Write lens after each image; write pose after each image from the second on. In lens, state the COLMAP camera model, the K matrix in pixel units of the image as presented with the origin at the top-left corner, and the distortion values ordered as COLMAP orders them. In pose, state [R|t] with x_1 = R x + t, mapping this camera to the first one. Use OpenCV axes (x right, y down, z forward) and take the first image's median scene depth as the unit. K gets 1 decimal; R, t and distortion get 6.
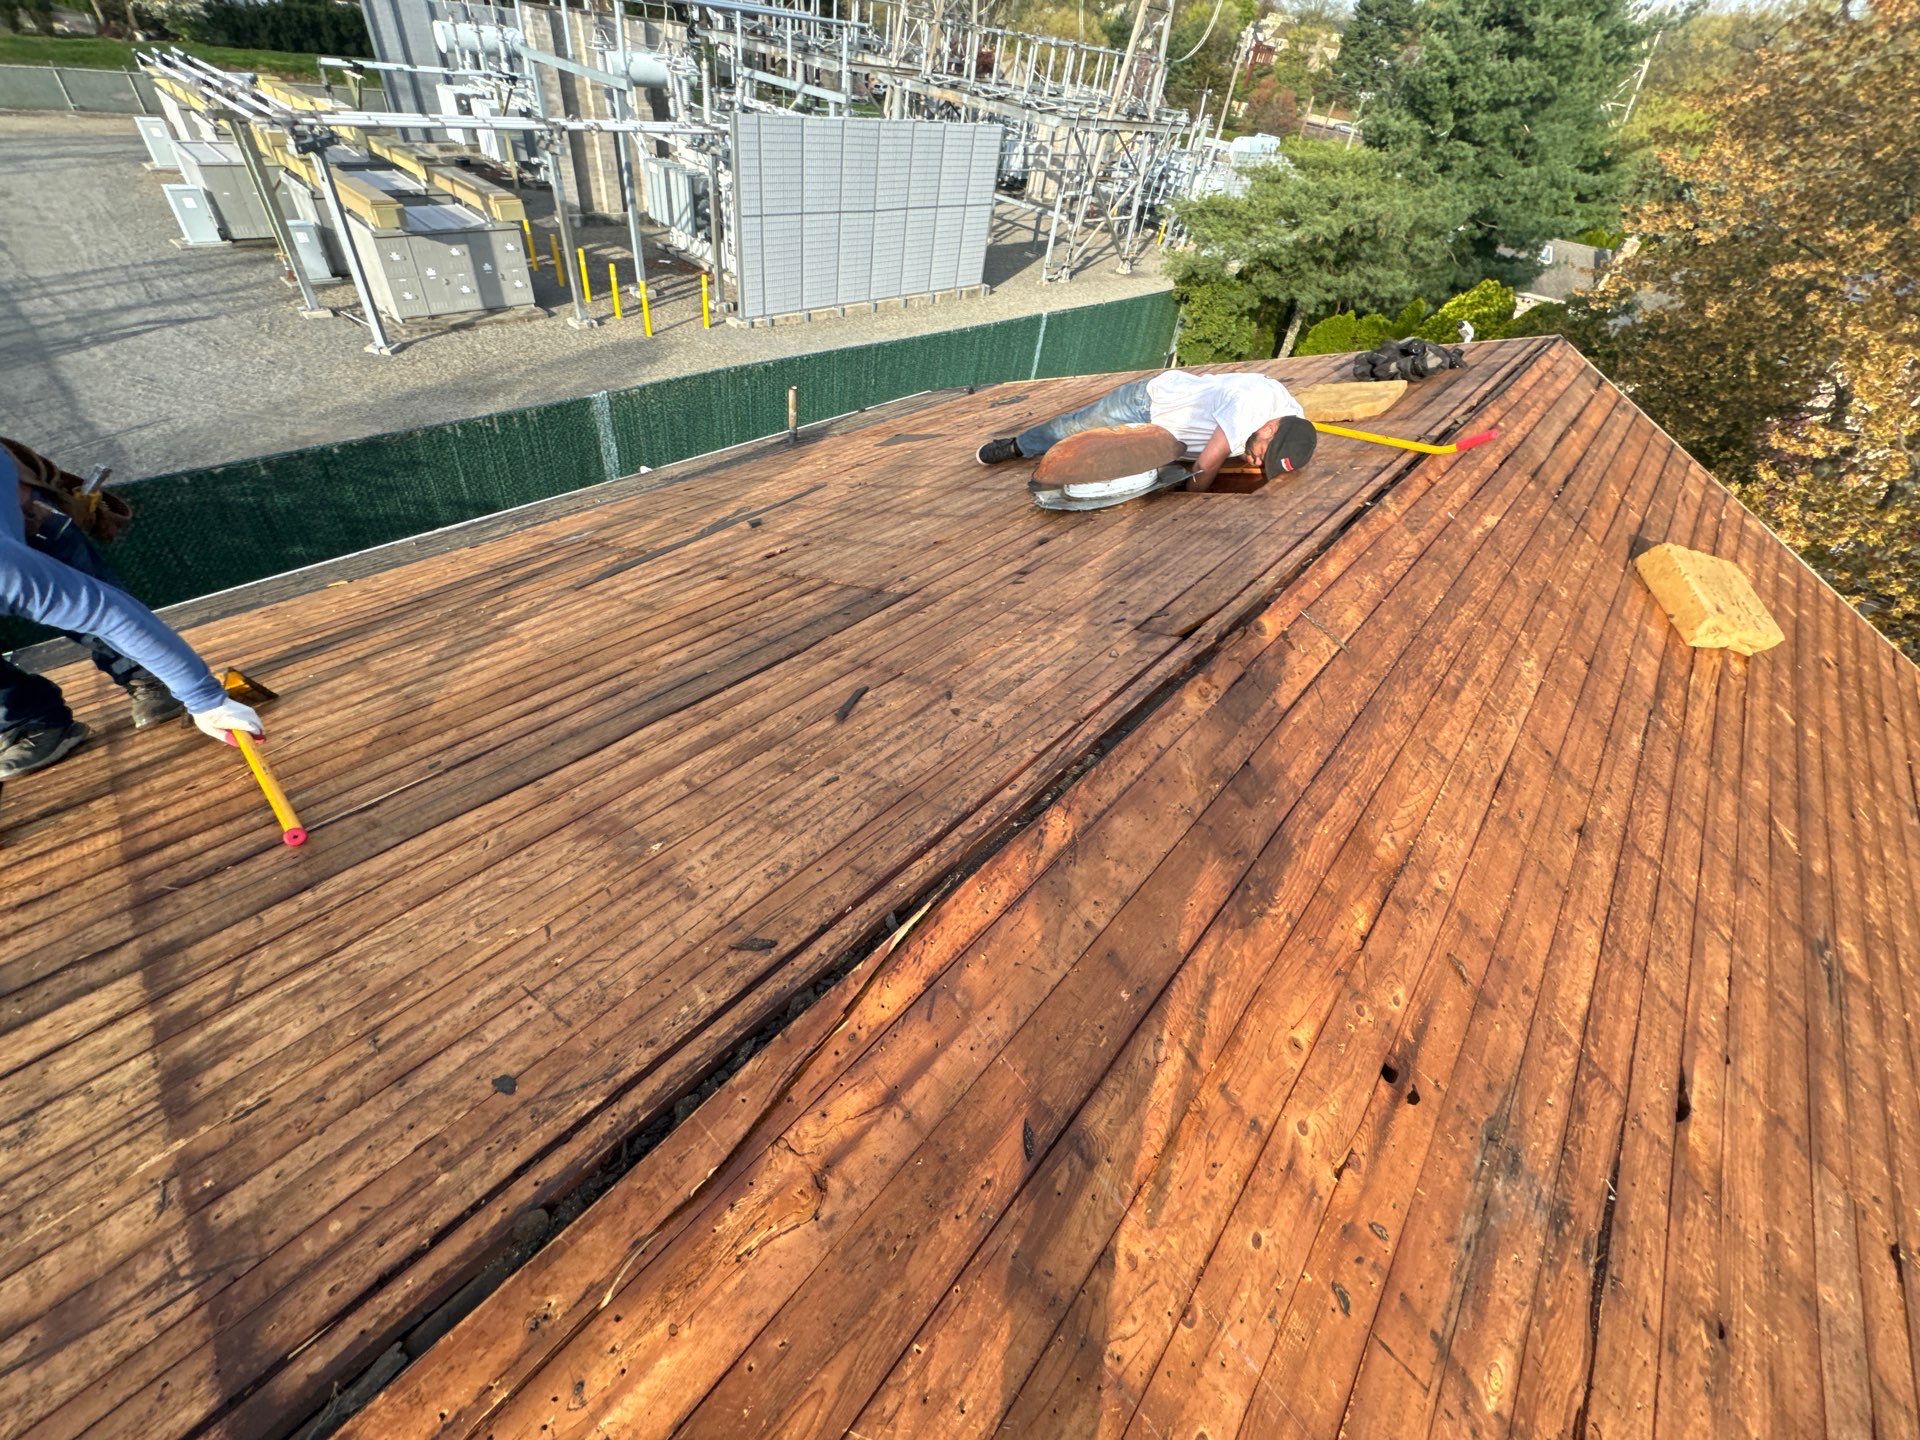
lens RADIAL K [[763.4, 0, 960.0], [0, 763.4, 716.3], [0, 0, 1]] dist [-0.000562, -0.000393]
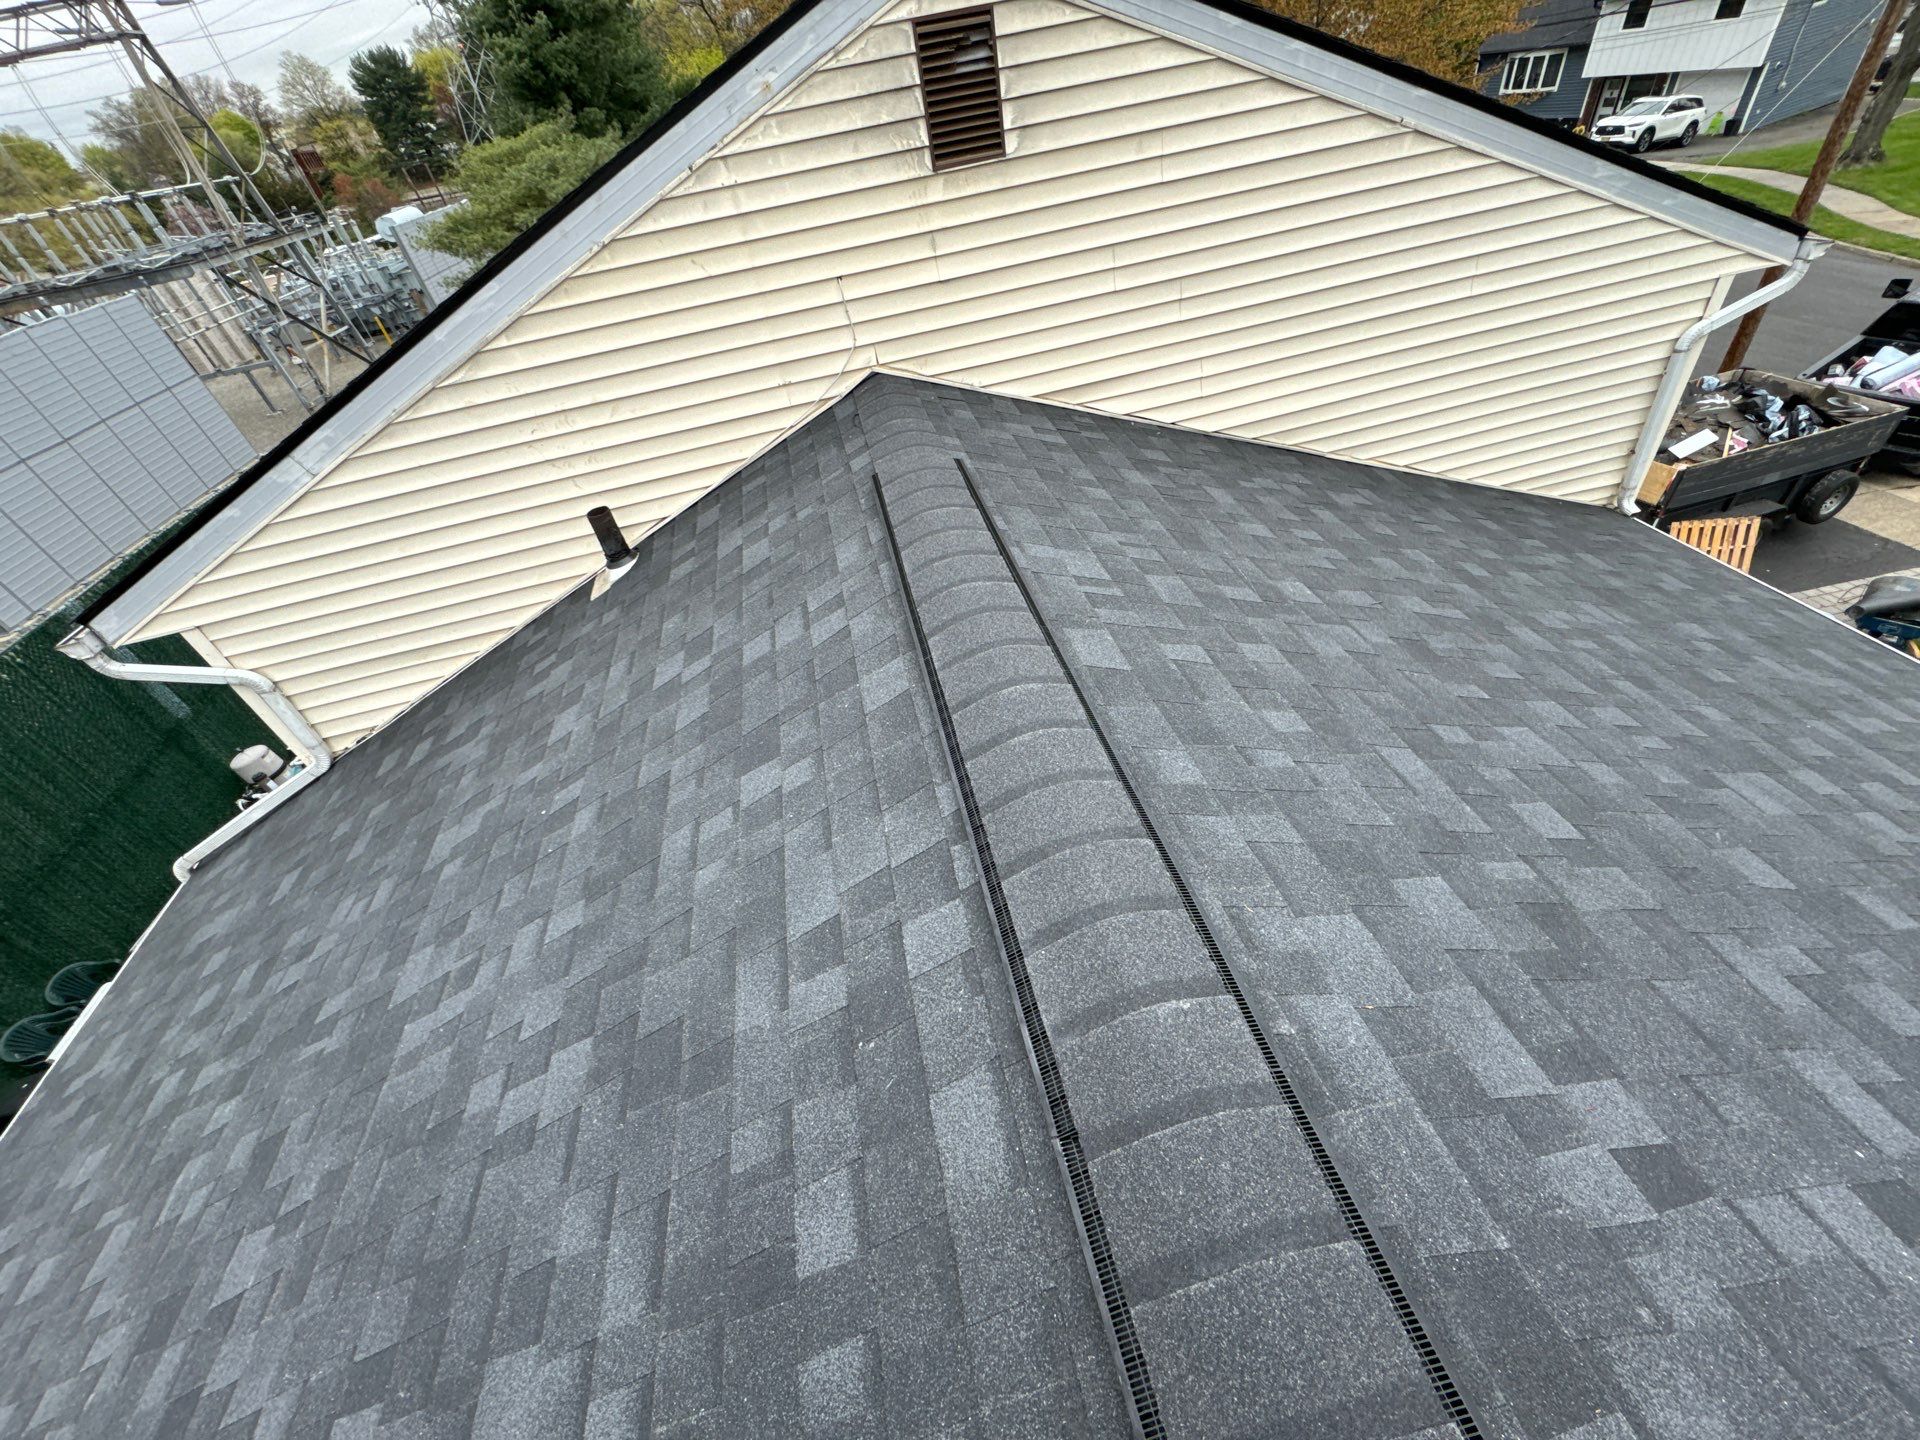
lens RADIAL K [[763.4, 0, 967.4], [0, 763.4, 719.9], [0, 0, 1]] dist [-0.000562, -0.000393]
pose [[0.567968, -0.690962, 0.447196, -0.118396], [0.706830, 0.687852, 0.165079, 0.070174], [-0.421668, 0.222332, 0.879071, -0.038545]]
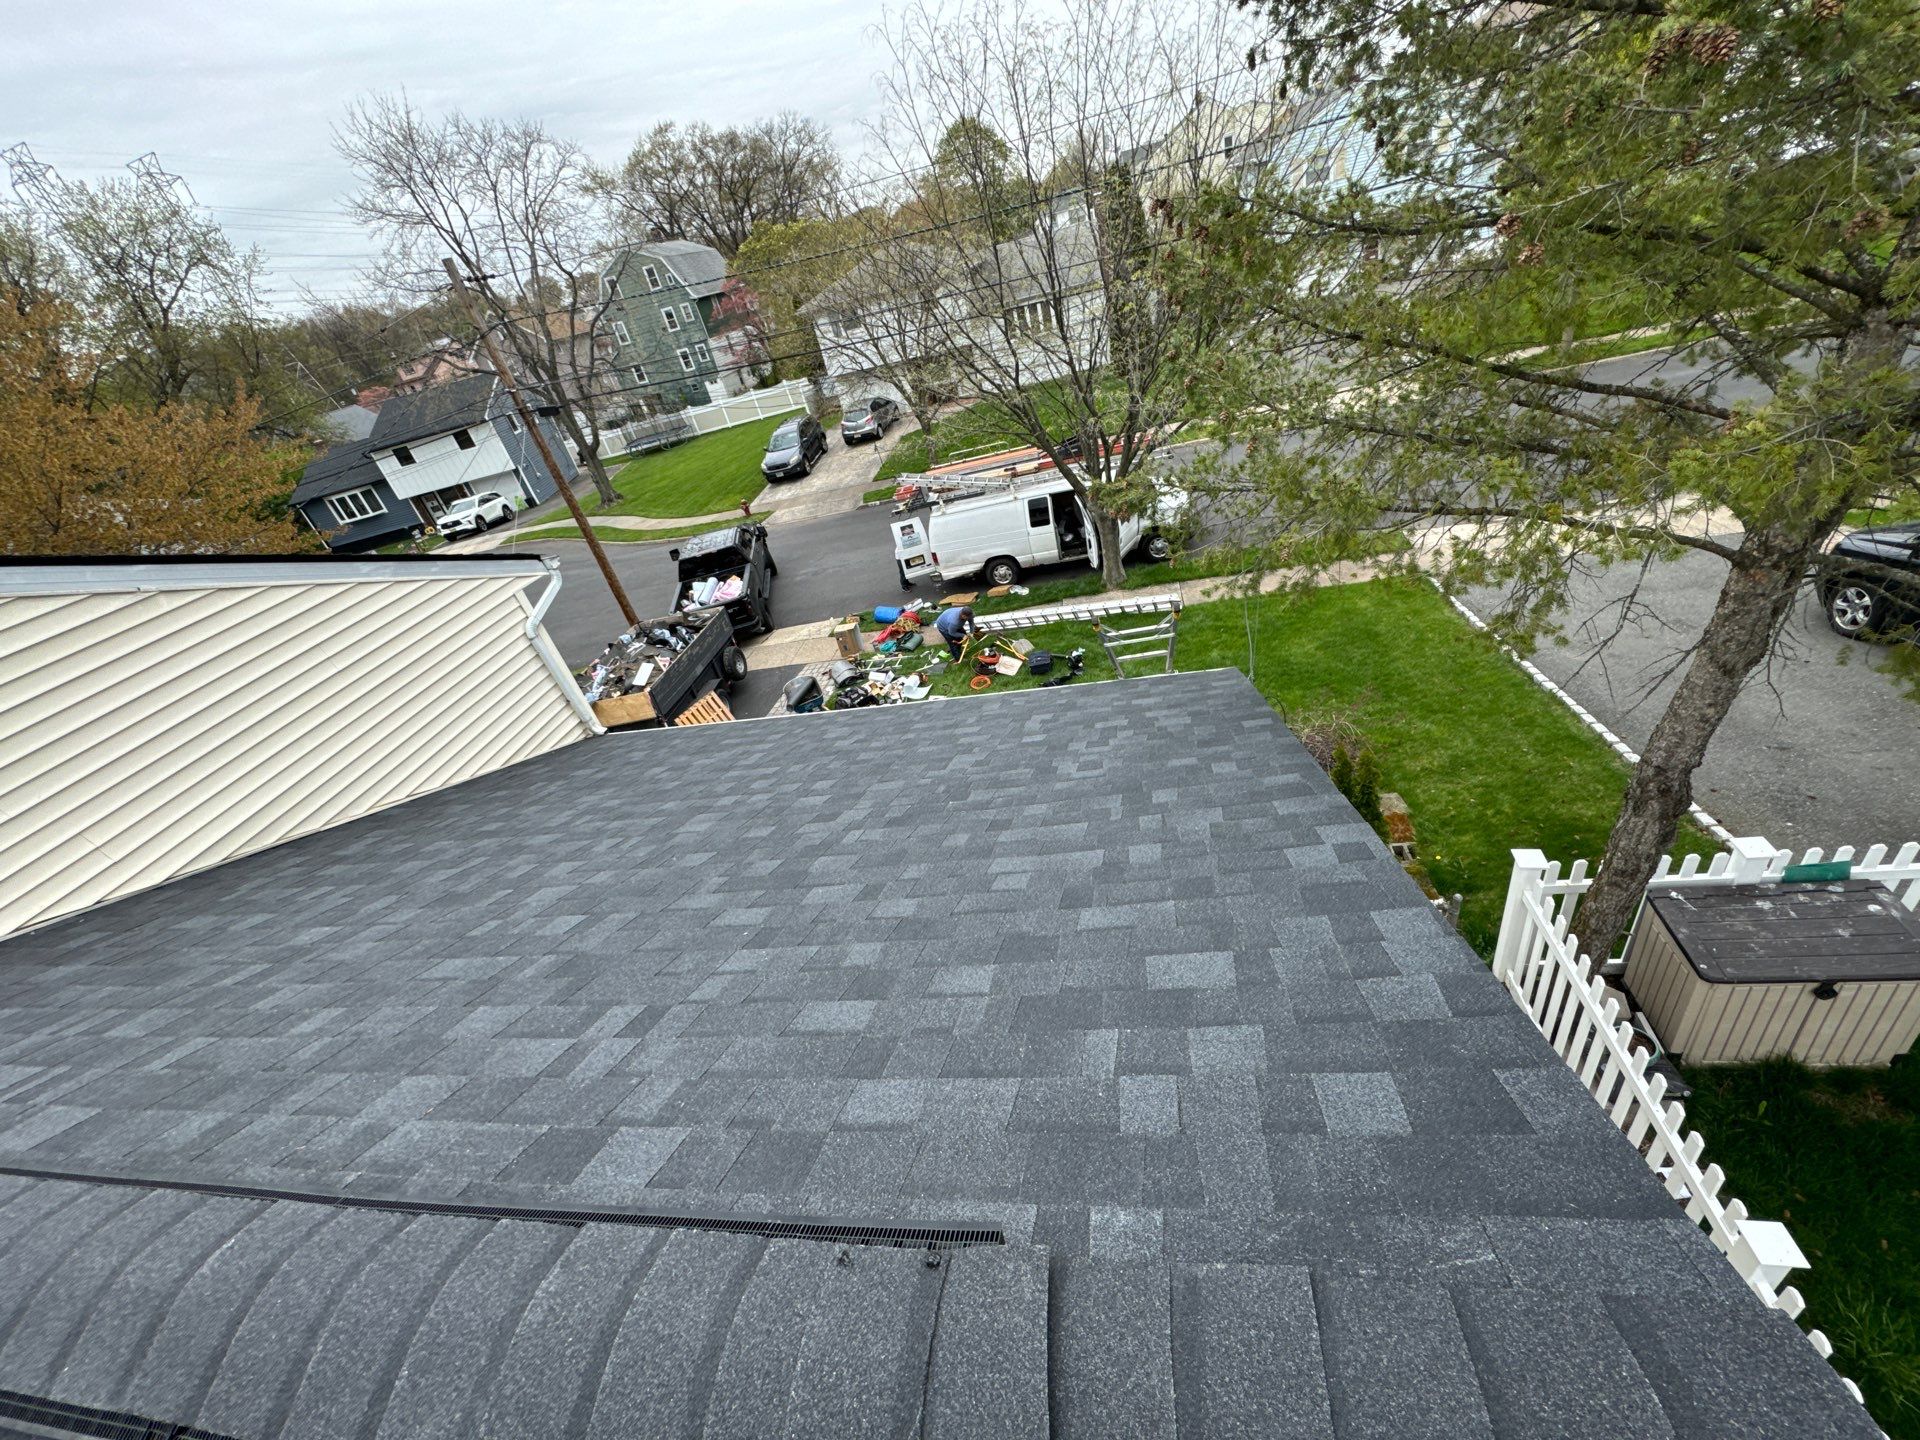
lens RADIAL K [[763.4, 0, 959.3], [0, 763.4, 713.4], [0, 0, 1]] dist [-0.000562, -0.000393]
pose [[-0.536422, -0.461007, 0.706912, -0.143263], [0.678659, 0.262278, 0.686026, 0.084353], [-0.501670, 0.847752, 0.172175, -0.059393]]
